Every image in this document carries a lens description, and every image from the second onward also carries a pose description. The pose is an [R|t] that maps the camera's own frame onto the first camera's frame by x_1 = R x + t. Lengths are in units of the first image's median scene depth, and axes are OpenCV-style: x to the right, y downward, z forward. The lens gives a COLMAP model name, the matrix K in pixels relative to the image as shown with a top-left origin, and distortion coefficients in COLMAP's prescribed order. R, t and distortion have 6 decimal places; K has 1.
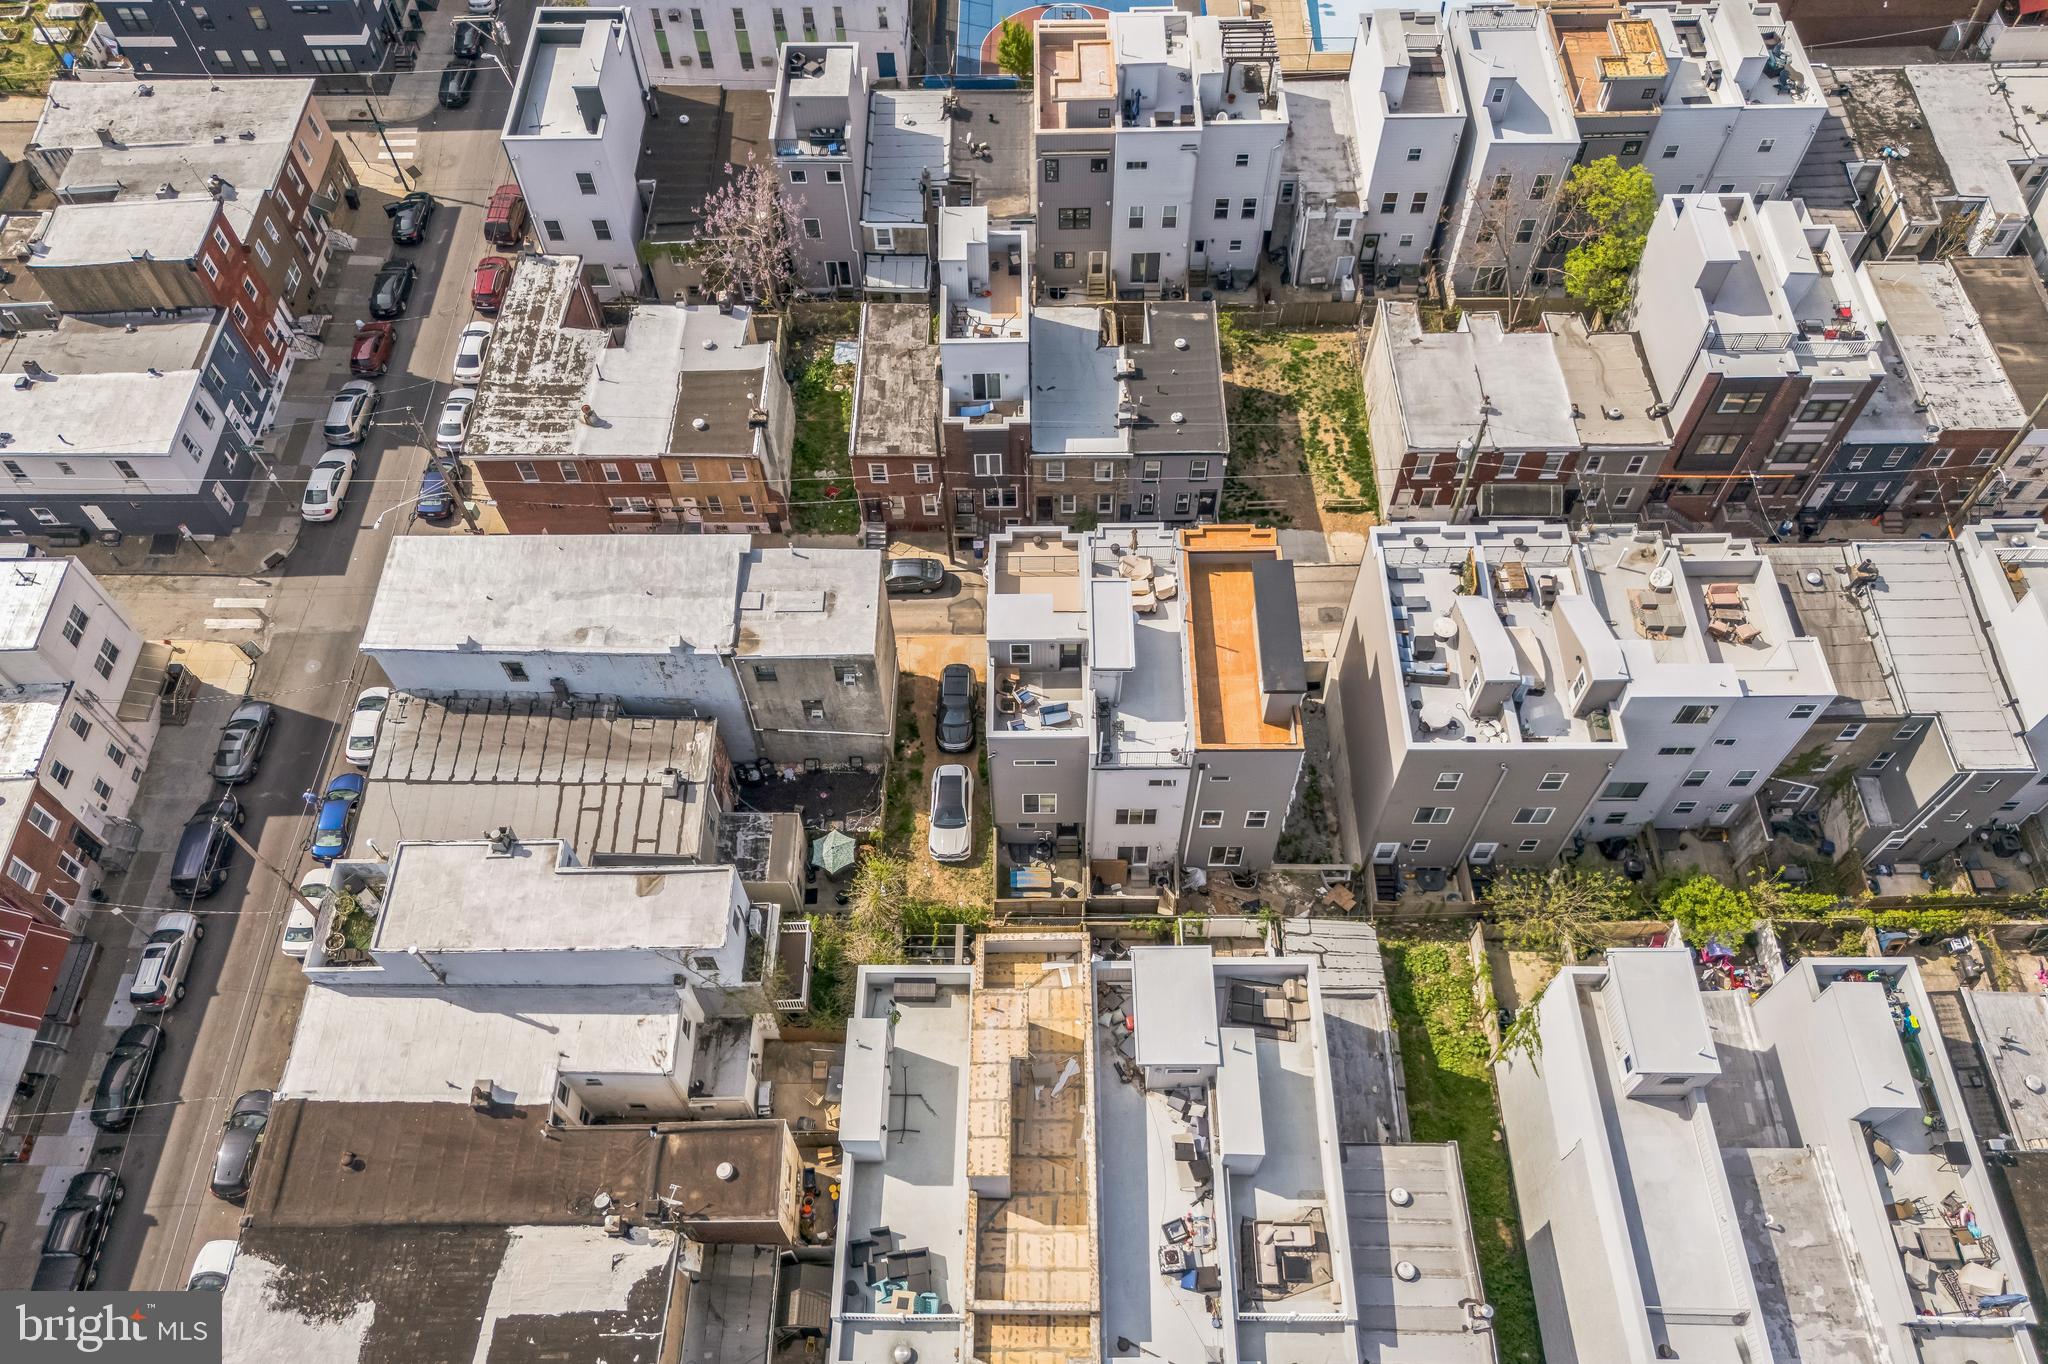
lens RADIAL K [[1508.5, 0, 1033.4], [0, 1508.5, 676.7], [0, 0, 1]] dist [0.067702, -0.062751]
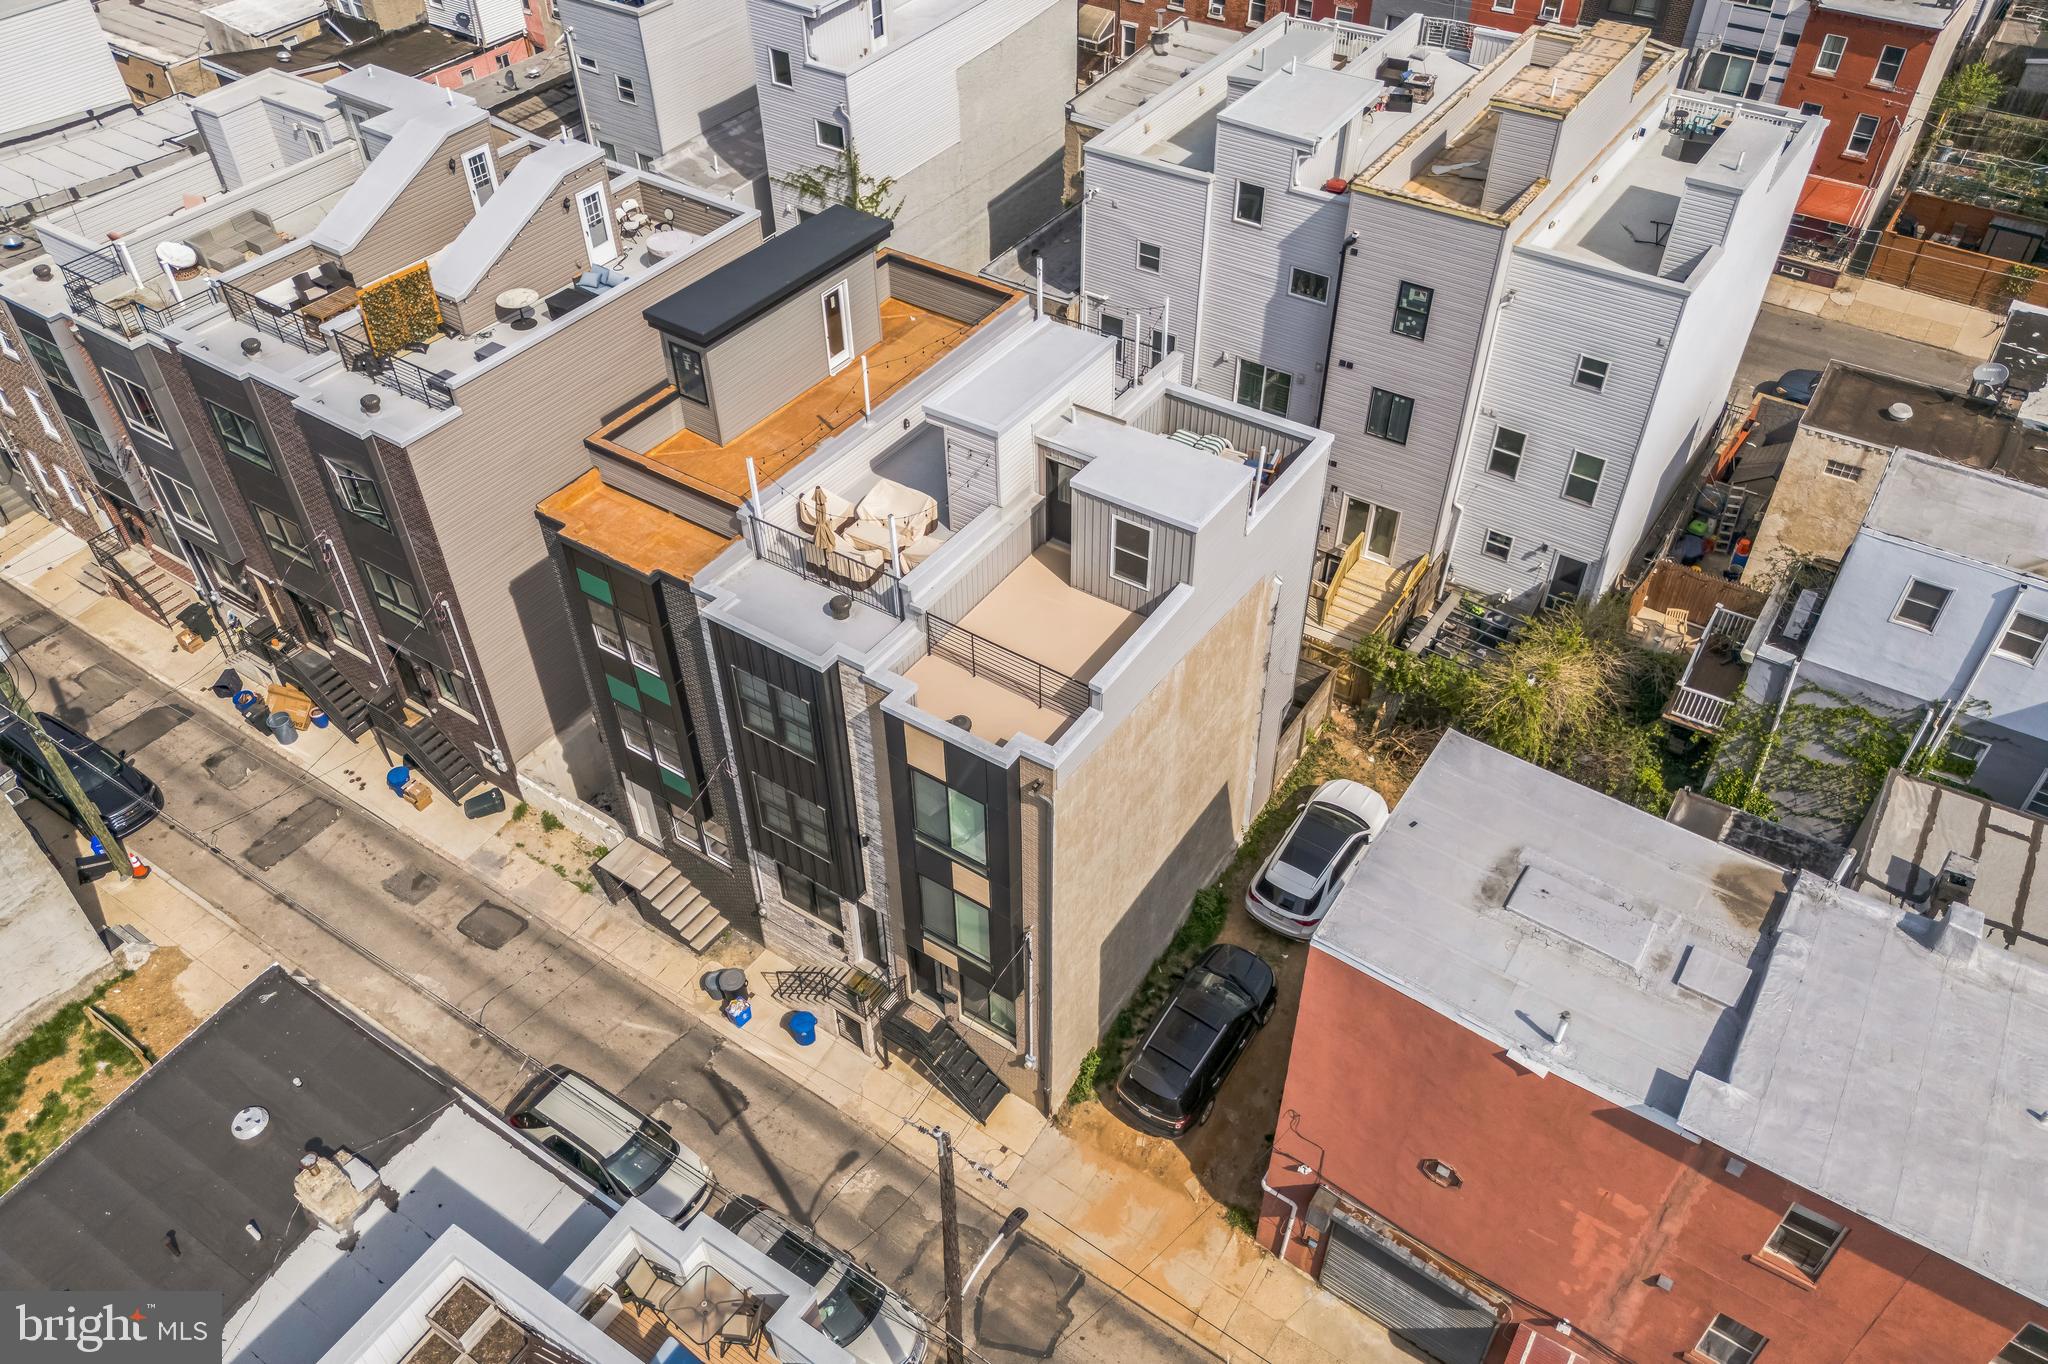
lens RADIAL K [[1508.5, 0, 1029.8], [0, 1508.5, 676.0], [0, 0, 1]] dist [0.067702, -0.062751]
pose [[-0.830612, -0.364004, 0.421407, -0.176823], [0.478099, -0.078187, 0.874819, -0.431247], [-0.285489, 0.928110, 0.238973, 0.885917]]
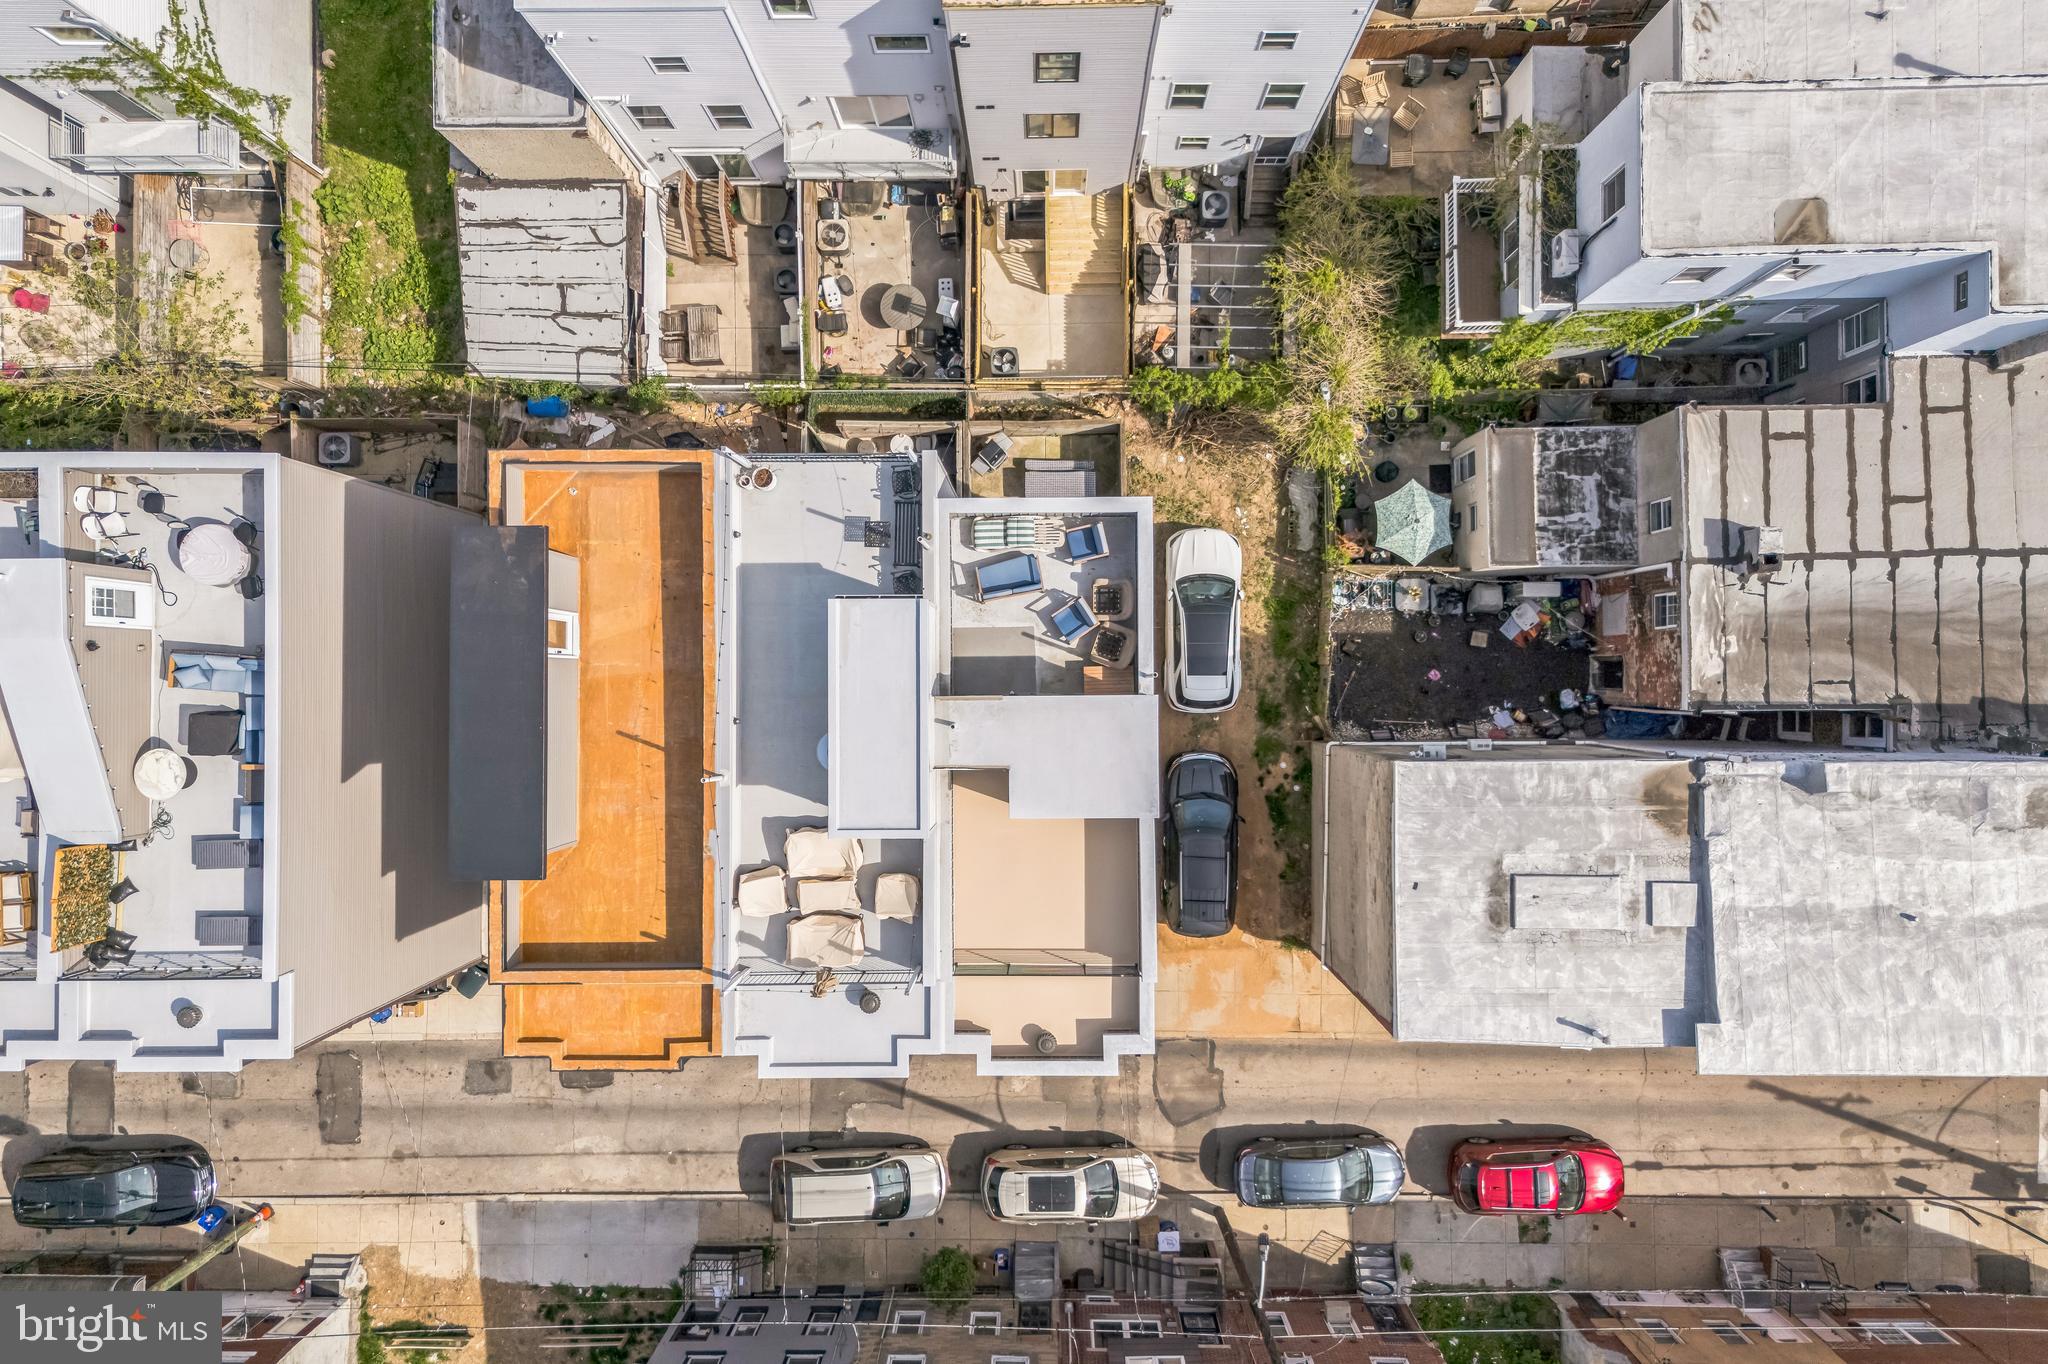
lens RADIAL K [[1508.5, 0, 1026.7], [0, 1508.5, 670.5], [0, 0, 1]] dist [0.067702, -0.062751]
pose [[-0.999708, 0.002656, 0.024031, -0.002432], [0.010840, -0.839205, 0.543708, -0.241157], [0.021611, 0.543809, 0.838931, 0.565300]]
